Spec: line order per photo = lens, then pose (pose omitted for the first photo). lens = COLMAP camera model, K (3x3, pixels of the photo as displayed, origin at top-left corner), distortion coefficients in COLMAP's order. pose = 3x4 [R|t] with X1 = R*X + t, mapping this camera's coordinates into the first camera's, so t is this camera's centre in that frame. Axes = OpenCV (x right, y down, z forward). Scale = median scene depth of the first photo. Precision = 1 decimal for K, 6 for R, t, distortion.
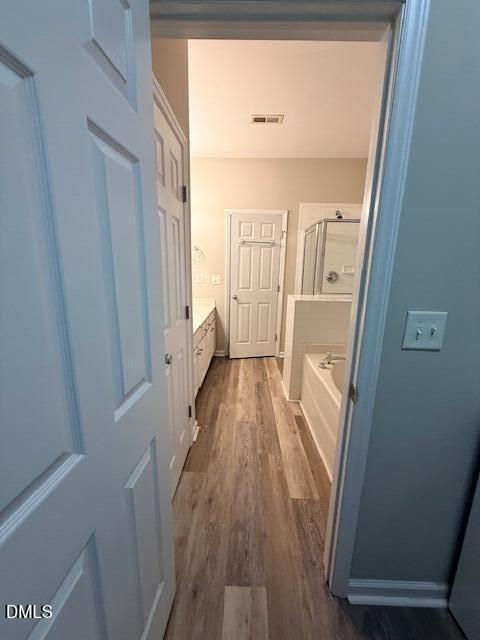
lens RADIAL K [[254.5, 0, 240.0], [0, 254.5, 320.0], [0, 0, 1]] dist [-0.001090, -0.000269]
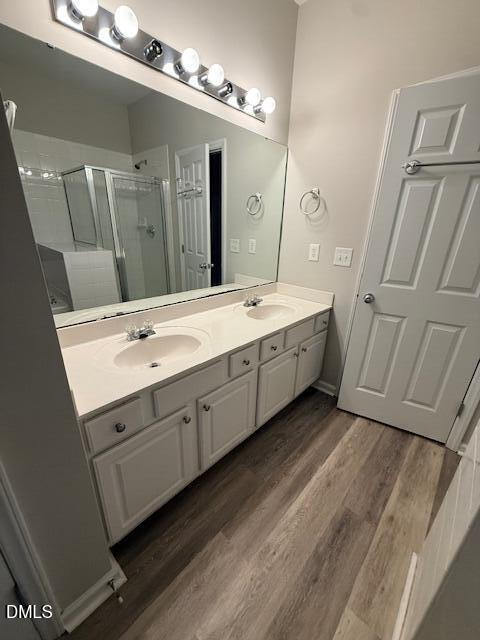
lens RADIAL K [[254.5, 0, 240.0], [0, 254.5, 320.0], [0, 0, 1]] dist [-0.001090, -0.000269]
pose [[0.743993, 0.232777, -0.626330, 0.135946], [-0.157890, 0.972056, 0.173716, -0.119238], [0.649265, -0.030352, 0.759957, 0.616601]]
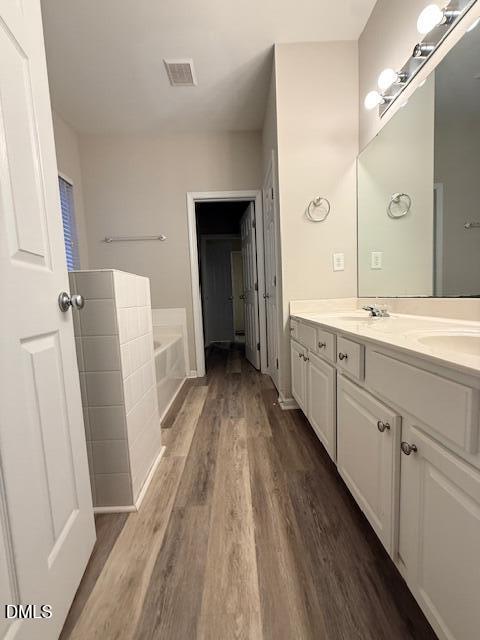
lens RADIAL K [[254.5, 0, 240.0], [0, 254.5, 320.0], [0, 0, 1]] dist [-0.001090, -0.000269]
pose [[-0.998687, 0.022126, -0.046205, 0.027035], [0.007570, 0.955758, 0.294055, -0.134108], [0.050668, 0.293319, -0.954671, 1.381634]]
